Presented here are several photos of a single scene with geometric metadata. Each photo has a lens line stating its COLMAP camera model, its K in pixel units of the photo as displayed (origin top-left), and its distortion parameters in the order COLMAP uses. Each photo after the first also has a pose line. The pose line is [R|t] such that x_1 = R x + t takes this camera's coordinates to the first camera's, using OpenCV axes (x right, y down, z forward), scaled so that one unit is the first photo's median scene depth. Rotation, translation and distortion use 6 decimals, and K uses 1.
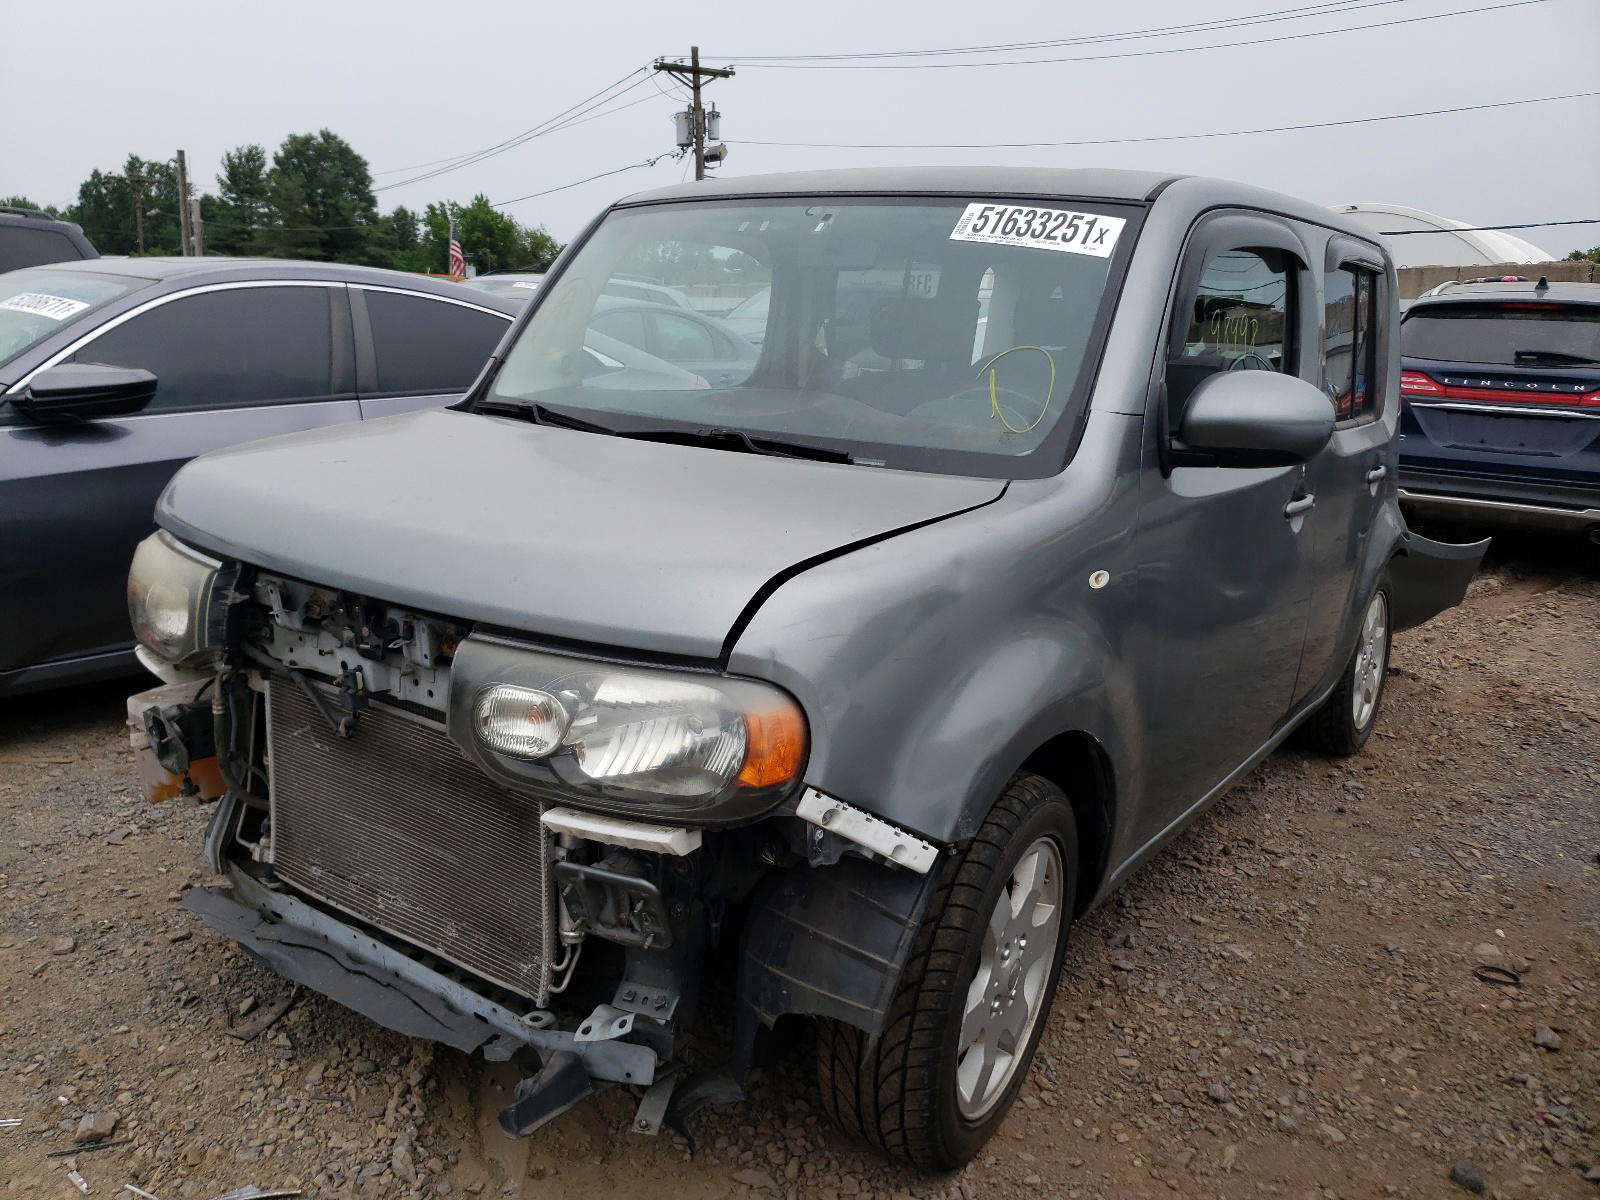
lens RADIAL K [[1301.6, 0, 800.2], [0, 1301.6, 598.7], [0, 0, 1]] dist [-0.049641, -0.000817]
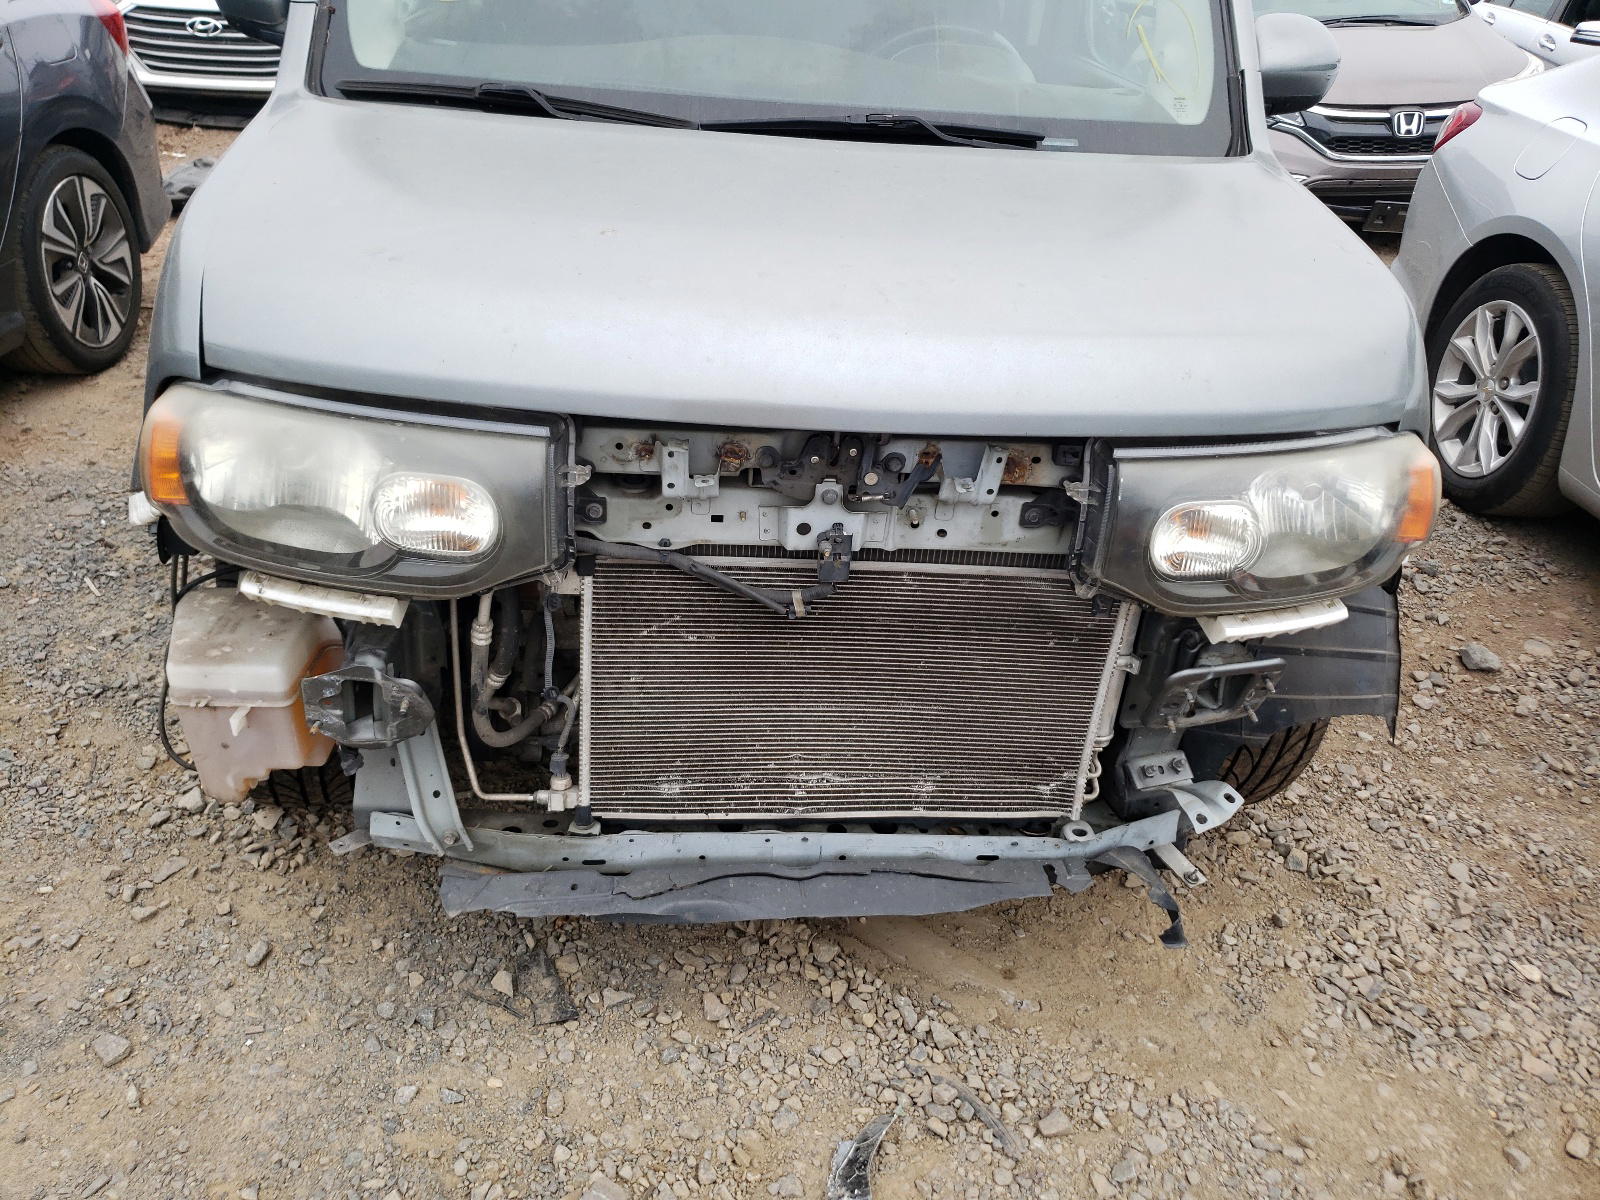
lens RADIAL K [[1238.5, 0, 800.1], [0, 1238.5, 594.2], [0, 0, 1]] dist [0.079569, -0.001405]
pose [[0.764249, -0.308149, 0.566540, -0.733819], [0.106235, 0.926616, 0.360691, -0.161557], [-0.636112, -0.215471, 0.740901, 0.450232]]
